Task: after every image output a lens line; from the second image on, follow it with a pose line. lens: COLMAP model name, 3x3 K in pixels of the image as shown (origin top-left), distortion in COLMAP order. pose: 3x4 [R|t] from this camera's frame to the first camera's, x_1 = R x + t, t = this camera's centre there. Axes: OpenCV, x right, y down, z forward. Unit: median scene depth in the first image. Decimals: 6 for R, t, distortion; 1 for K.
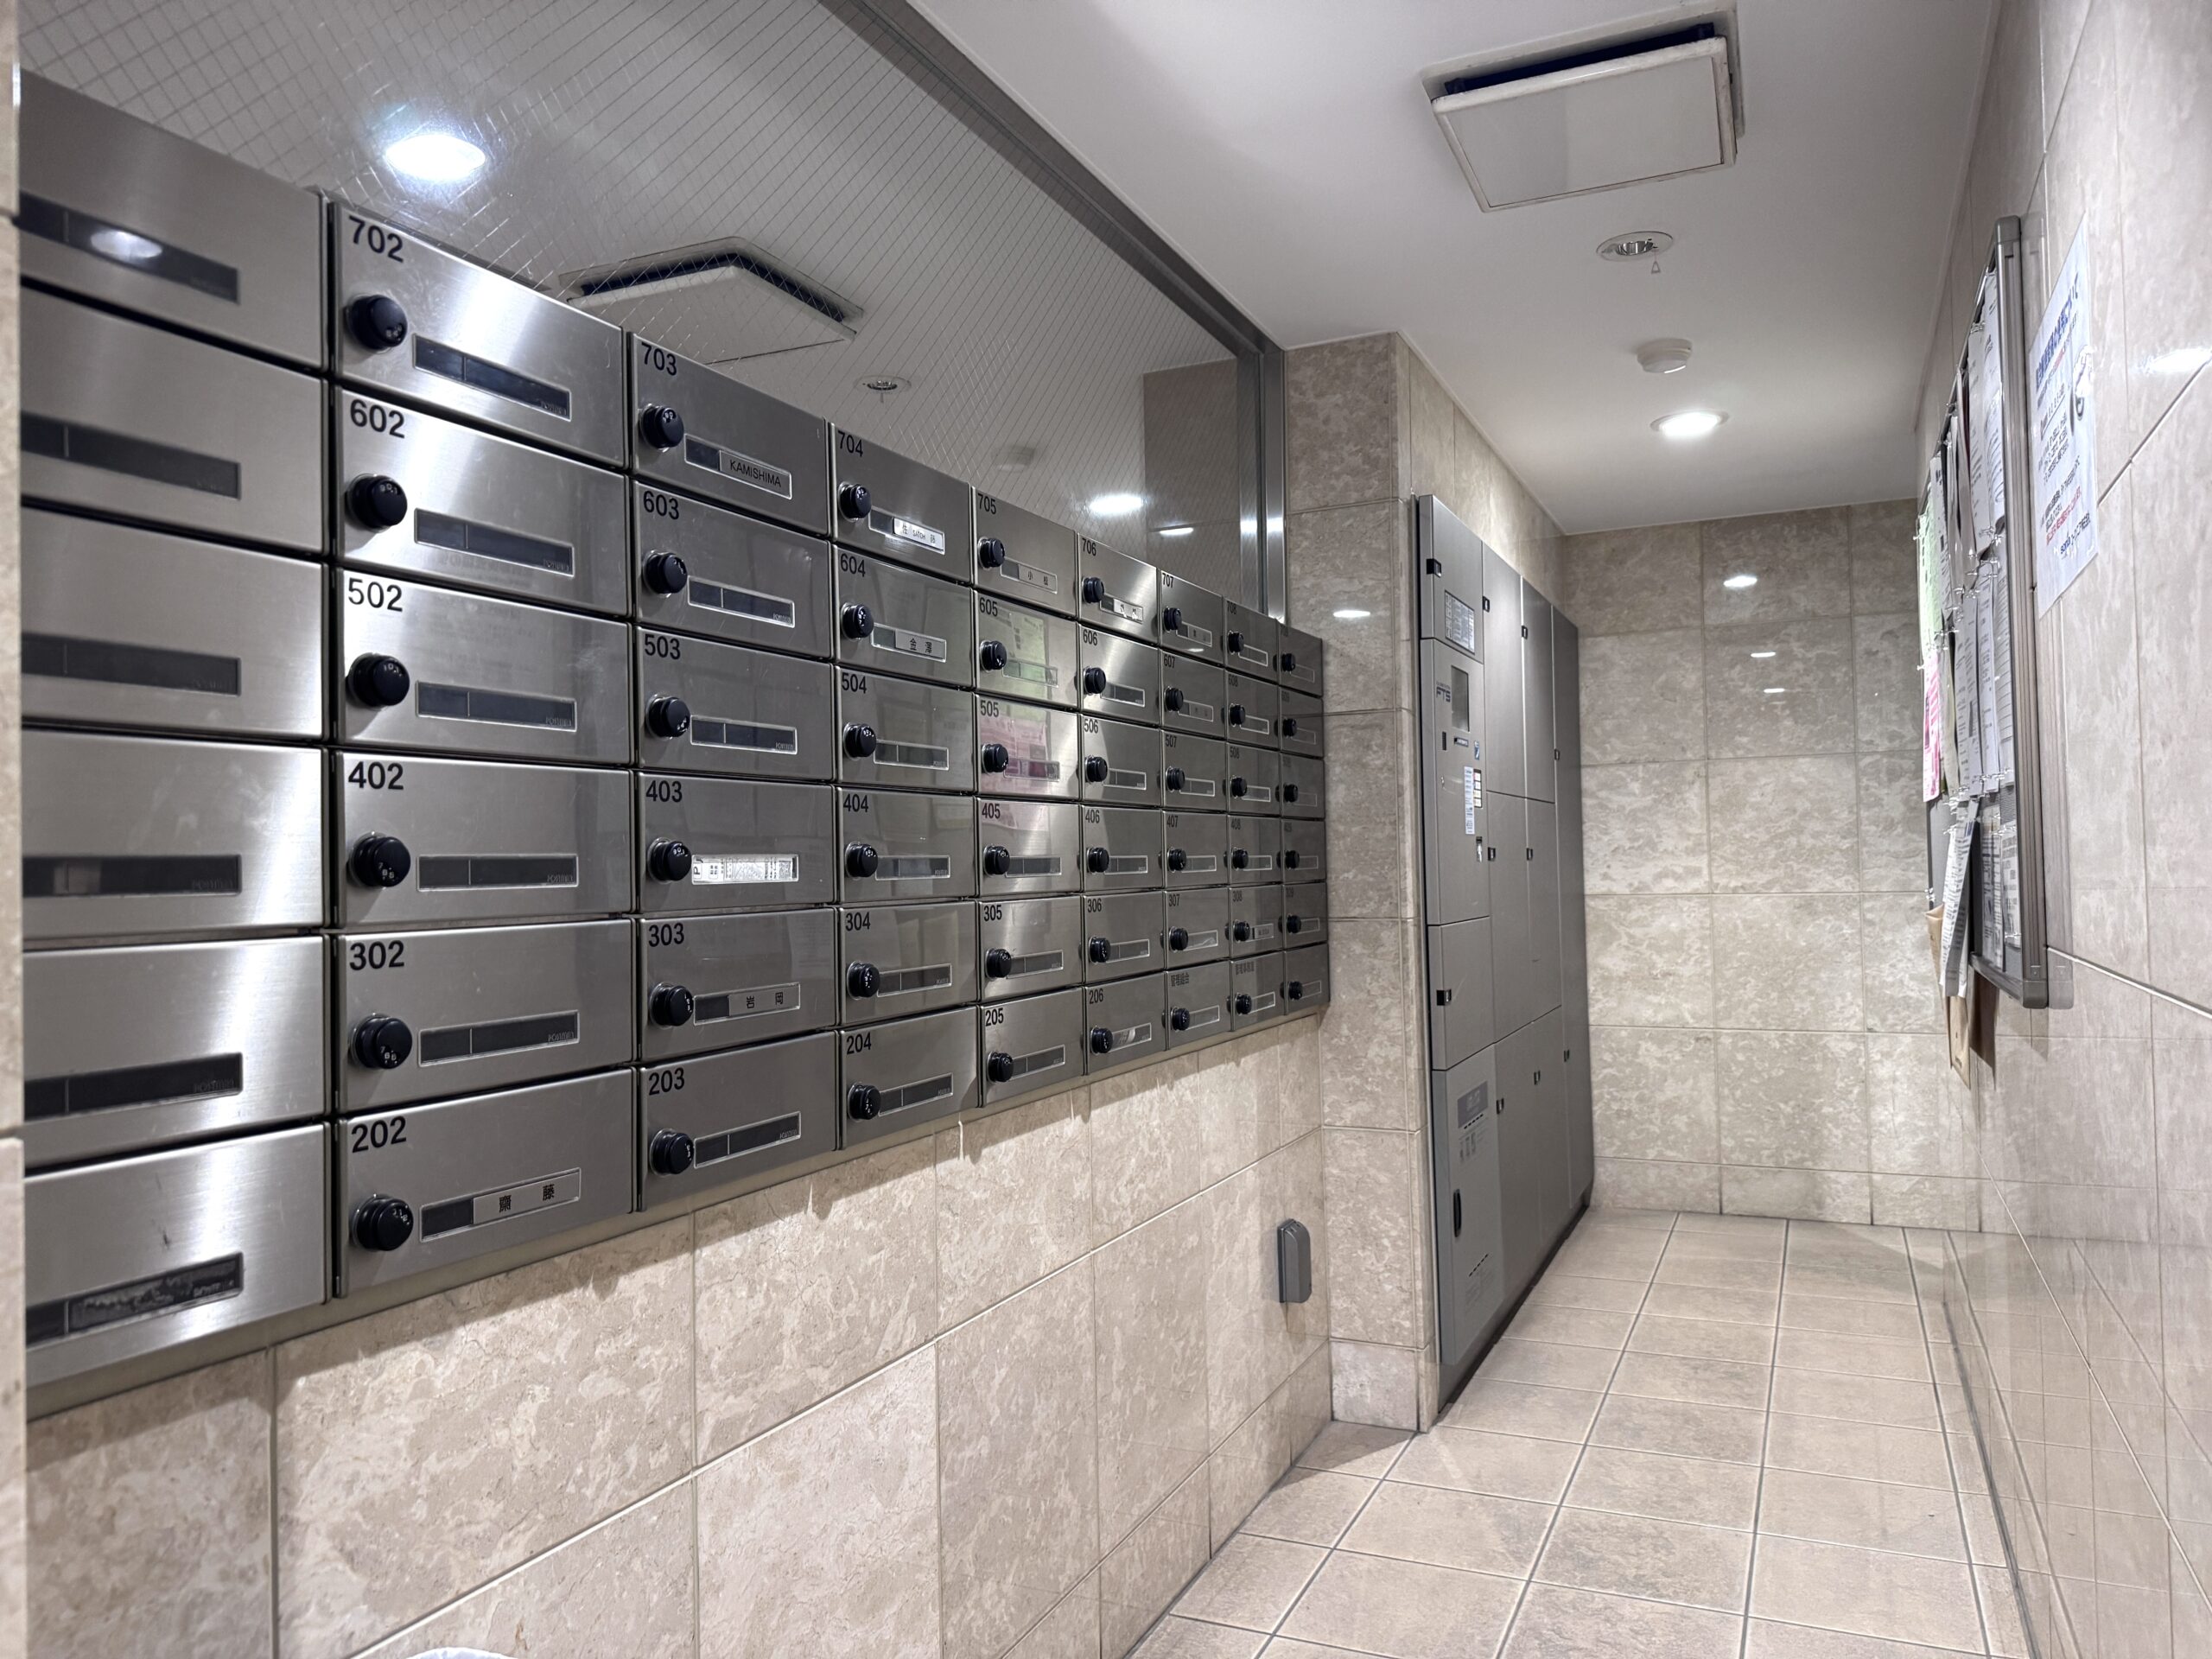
lens RADIAL K [[1565.6, 0, 1091.2], [0, 1565.6, 833.4], [0, 0, 1]] dist [0.016743, -0.023837]
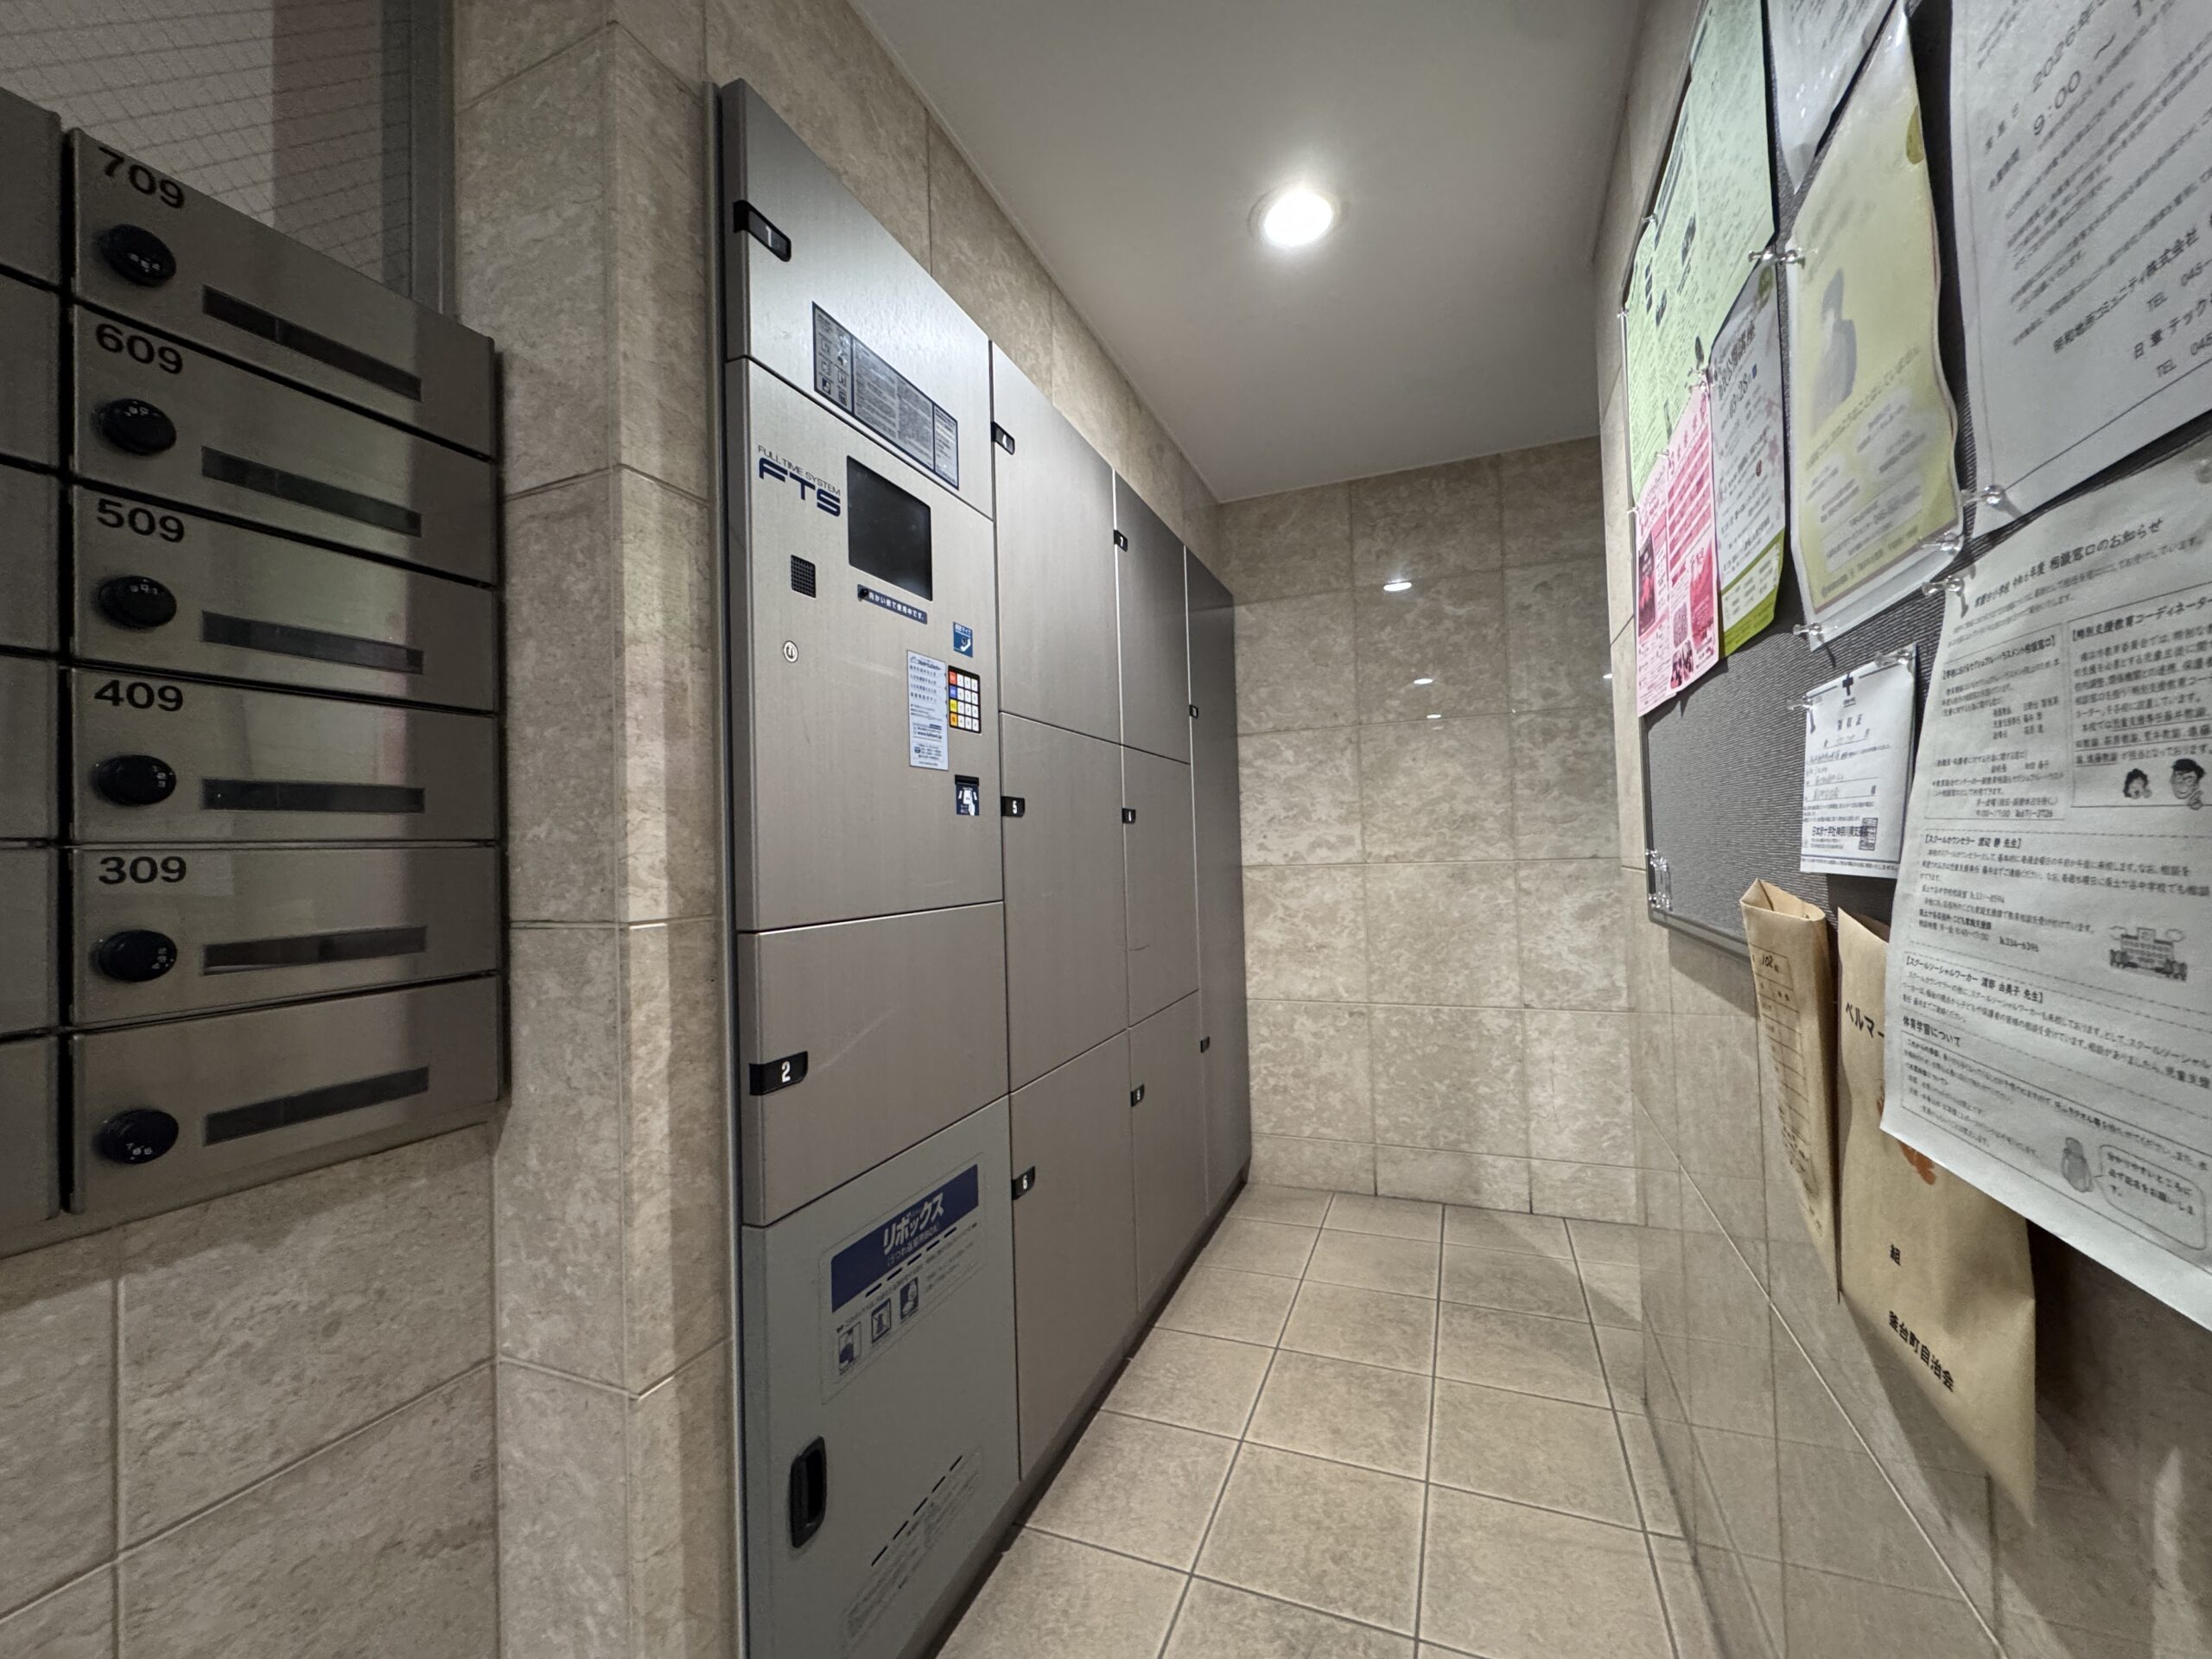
lens RADIAL K [[881.5, 0, 1118.0], [0, 881.5, 827.4], [0, 0, 1]] dist [-0.004044, 0.000529]
pose [[0.997777, -0.007300, 0.066245, 0.215000], [0.007727, 0.999951, -0.006187, 0.019234], [-0.066196, 0.006685, 0.997784, 0.483349]]
